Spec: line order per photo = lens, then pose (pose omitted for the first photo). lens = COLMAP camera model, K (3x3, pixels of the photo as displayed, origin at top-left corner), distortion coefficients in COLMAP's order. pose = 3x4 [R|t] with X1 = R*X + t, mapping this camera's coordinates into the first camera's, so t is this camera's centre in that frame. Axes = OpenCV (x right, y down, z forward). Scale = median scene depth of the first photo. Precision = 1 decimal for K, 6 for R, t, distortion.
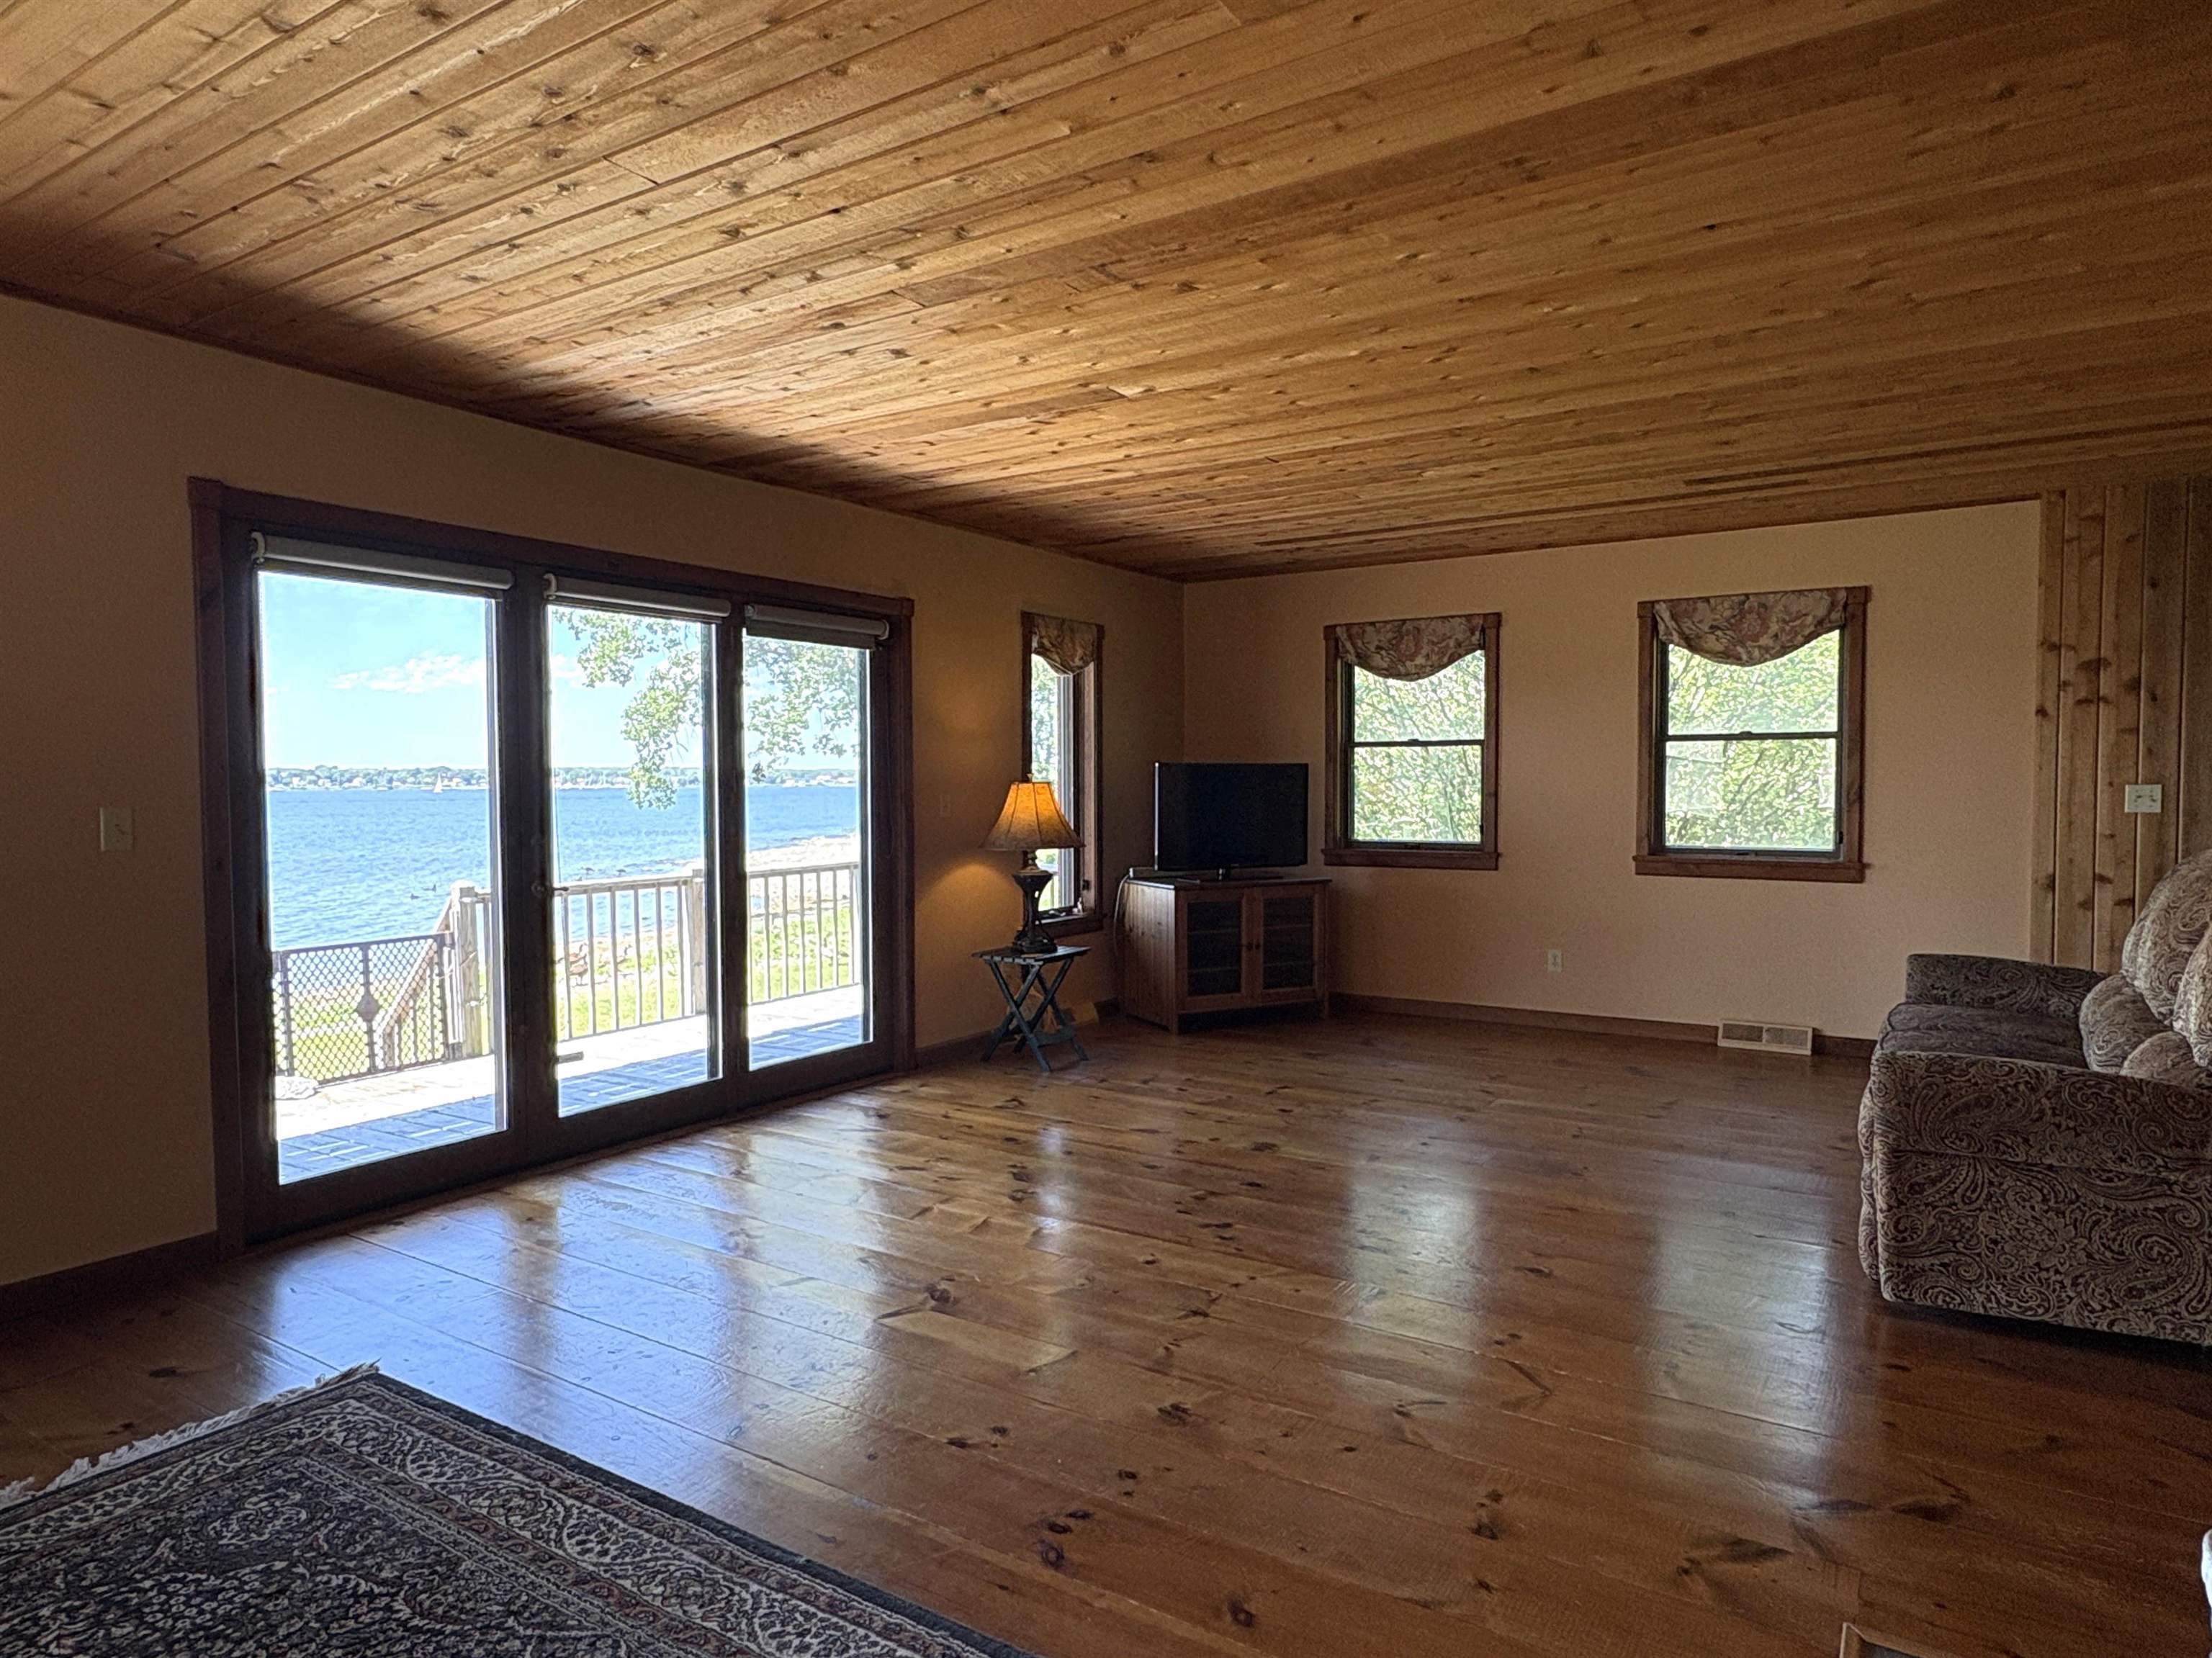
lens RADIAL K [[1329.7, 0, 1102.8], [0, 1329.7, 832.4], [0, 0, 1]] dist [-0.000677, -0.000018]
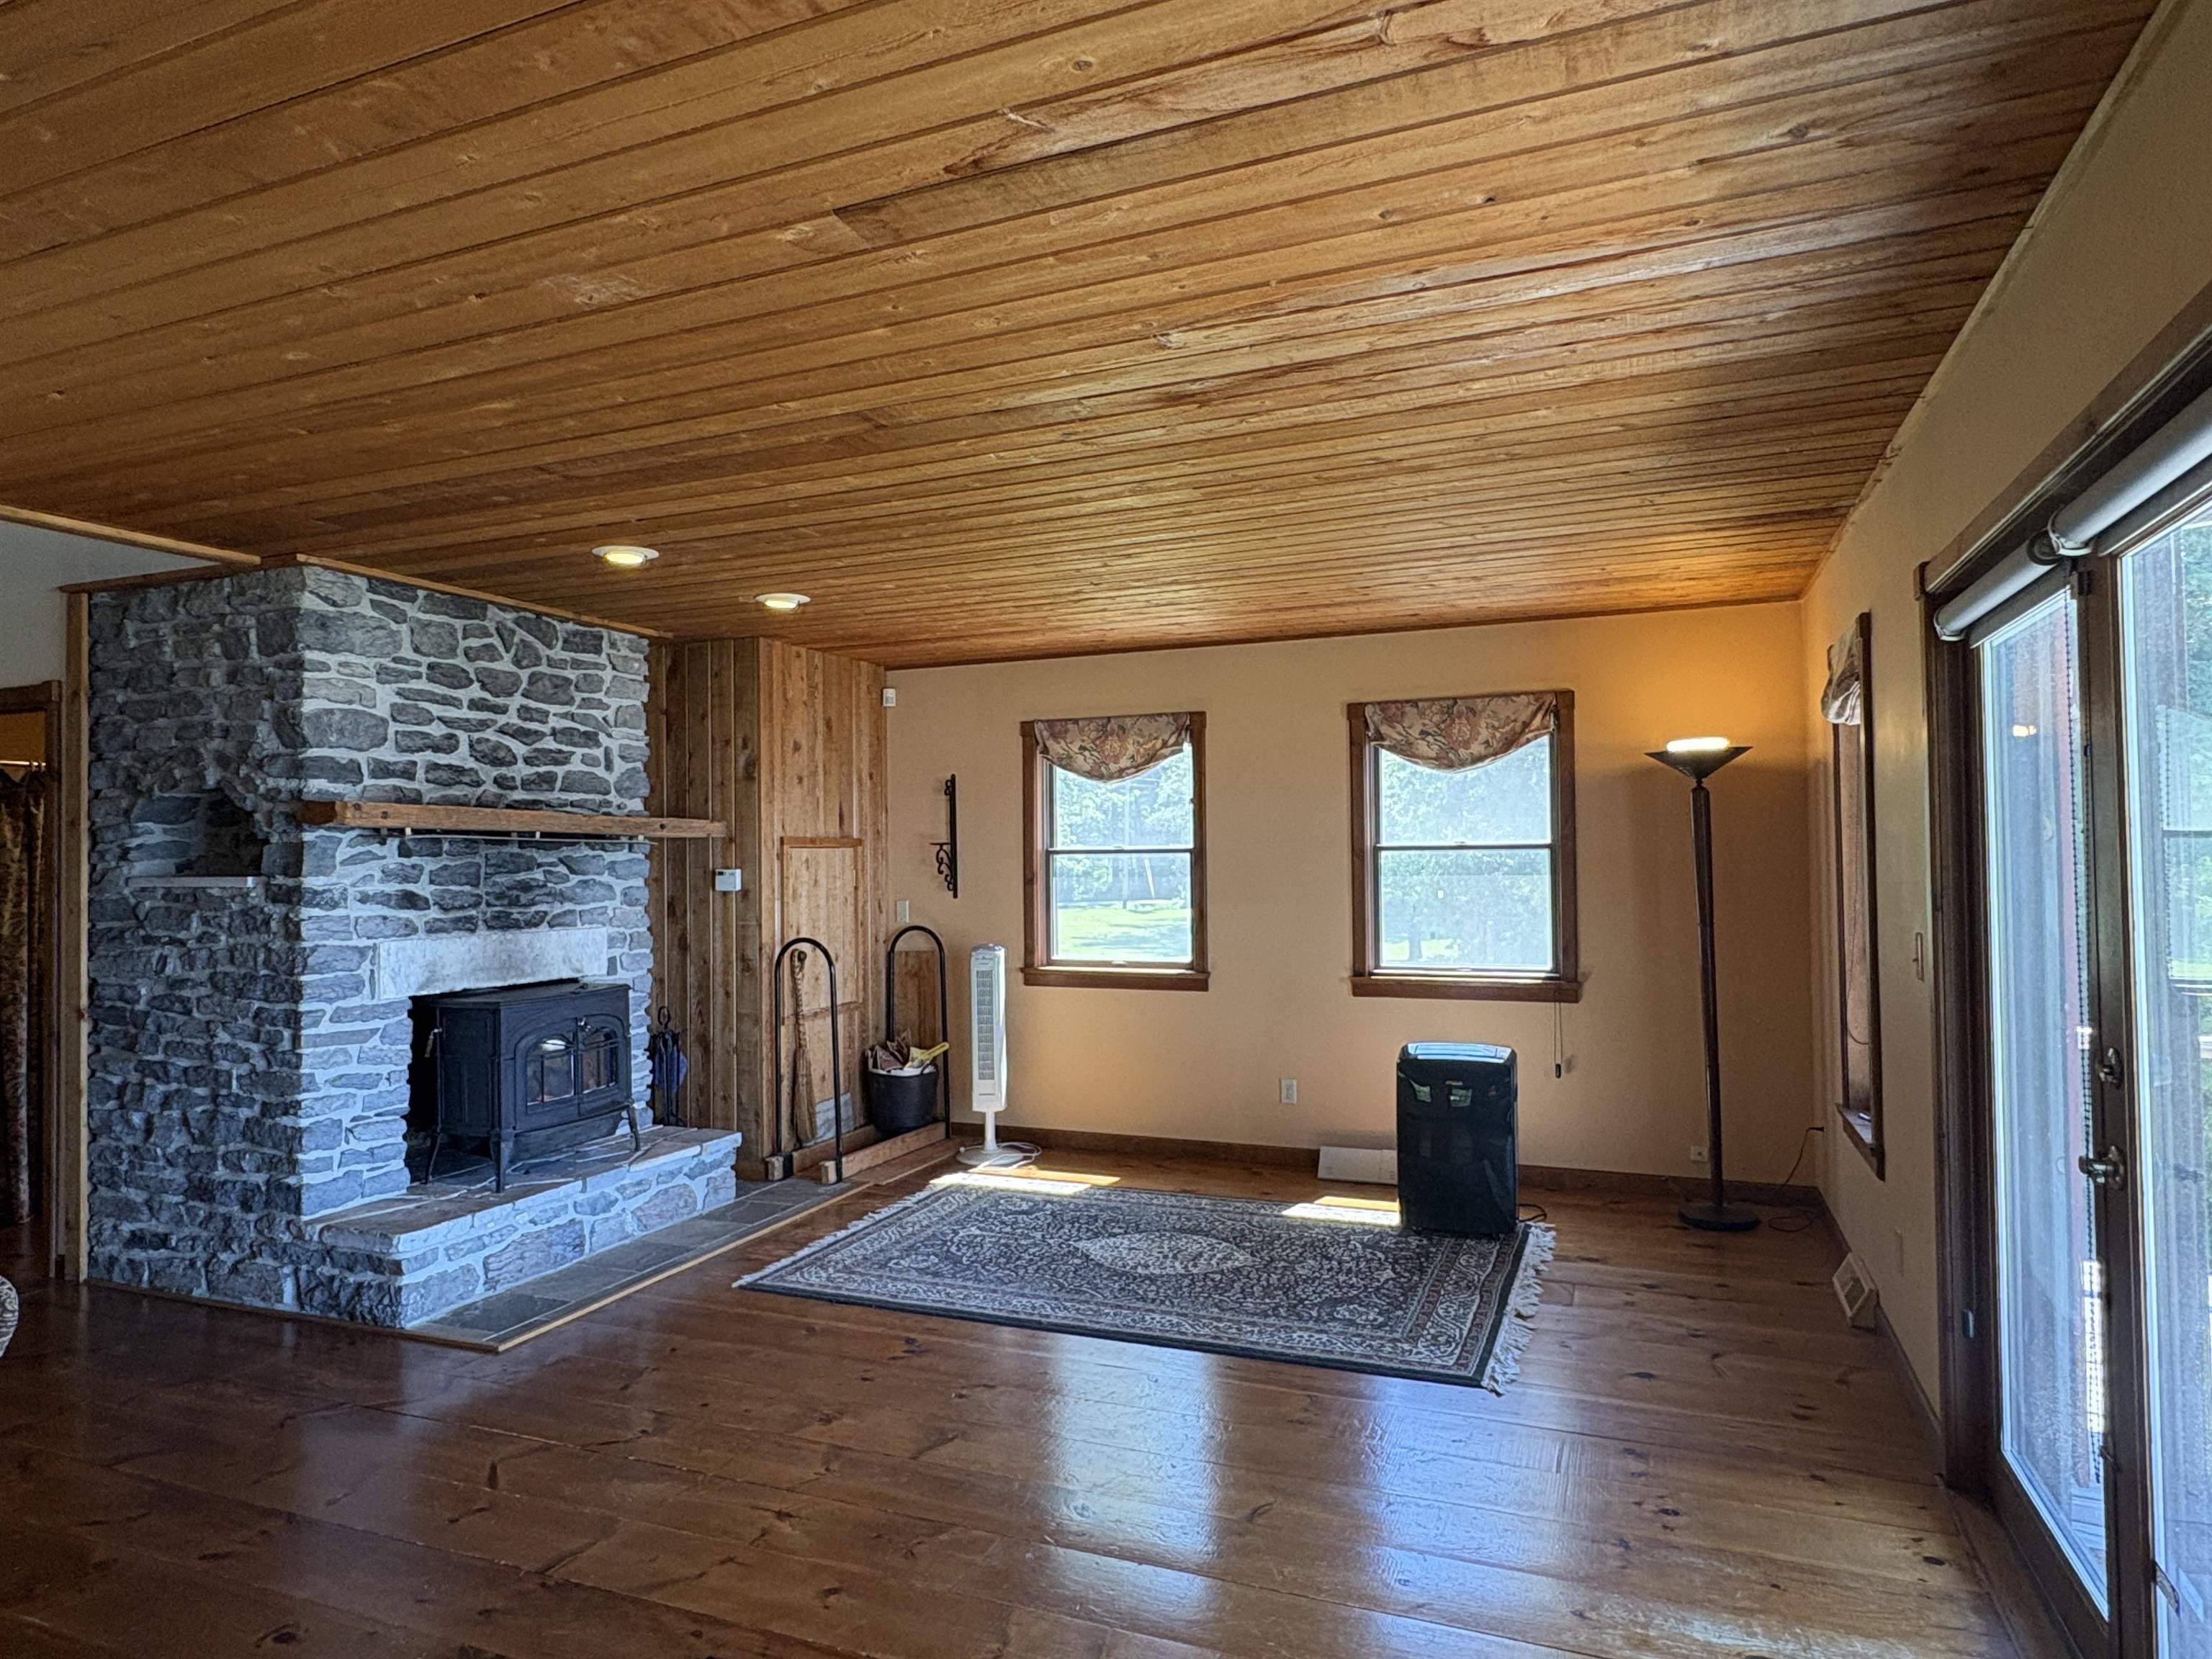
lens RADIAL K [[1329.8, 0, 1101.9], [0, 1329.8, 831.0], [0, 0, 1]] dist [-0.000677, -0.000018]
pose [[-0.982955, 0.015610, -0.183183, 0.024673], [0.010960, 0.999592, 0.026370, -0.176125], [0.183520, 0.023913, -0.982725, 2.544011]]
